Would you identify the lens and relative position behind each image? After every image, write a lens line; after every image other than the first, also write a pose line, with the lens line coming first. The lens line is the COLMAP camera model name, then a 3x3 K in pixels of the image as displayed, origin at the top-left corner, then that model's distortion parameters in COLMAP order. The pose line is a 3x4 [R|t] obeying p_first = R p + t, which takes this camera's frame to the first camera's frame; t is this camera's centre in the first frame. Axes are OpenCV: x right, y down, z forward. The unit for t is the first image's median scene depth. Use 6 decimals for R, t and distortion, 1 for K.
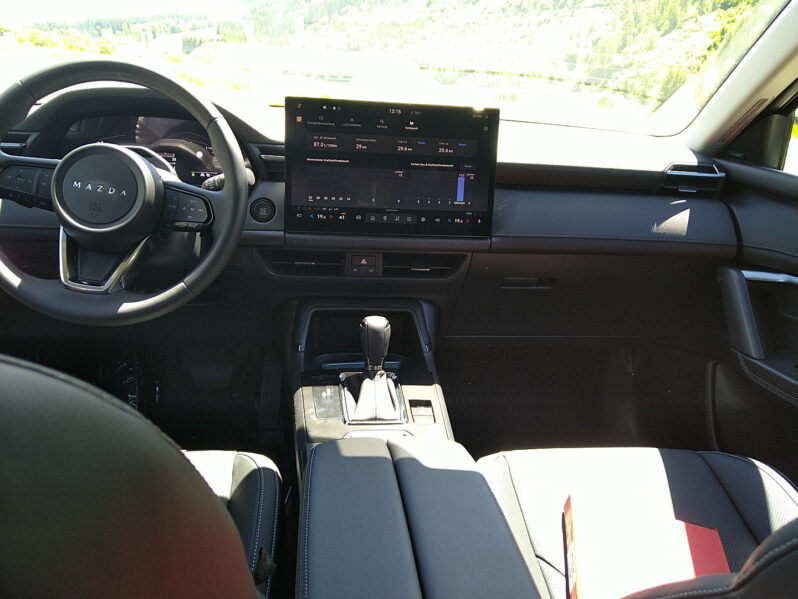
lens RADIAL K [[599.4, 0, 399.0], [0, 599.4, 299.5], [0, 0, 1]] dist [0.050544, -0.062720]
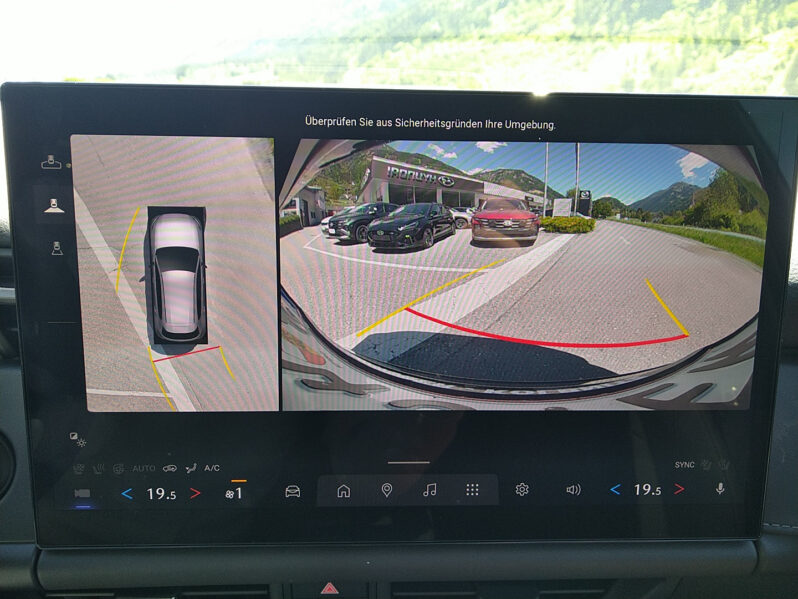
lens RADIAL K [[600.3, 0, 385.0], [0, 600.3, 298.8], [0, 0, 1]] dist [-0.003425, -0.001878]
pose [[0.993600, -0.006478, -0.112773, 0.008103], [0.000824, 0.998743, -0.050114, -0.204222], [0.112956, 0.049700, 0.992356, 0.686701]]
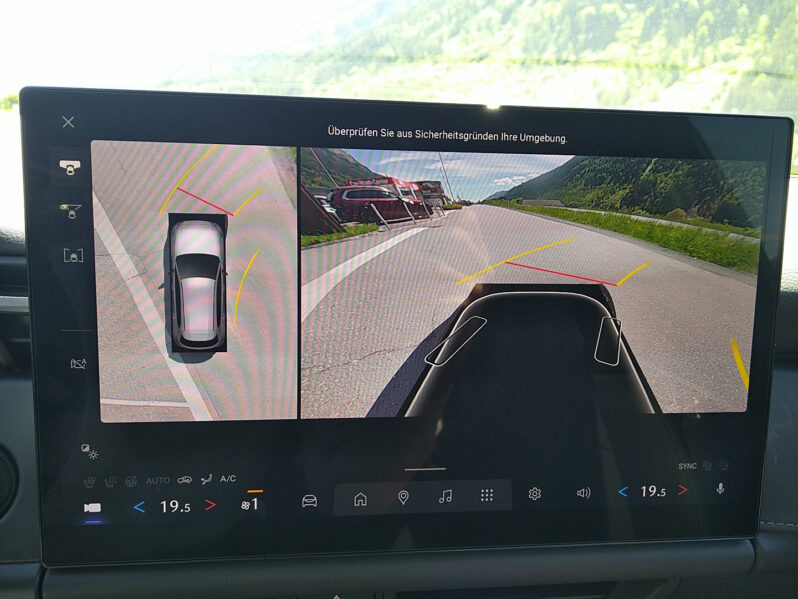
lens RADIAL K [[602.4, 0, 380.4], [0, 602.4, 299.0], [0, 0, 1]] dist [-0.000562, -0.007785]
pose [[0.998880, -0.012886, -0.045523, -0.019273], [0.008930, 0.996251, -0.086051, -0.197615], [0.046461, 0.085548, 0.995250, 0.680263]]
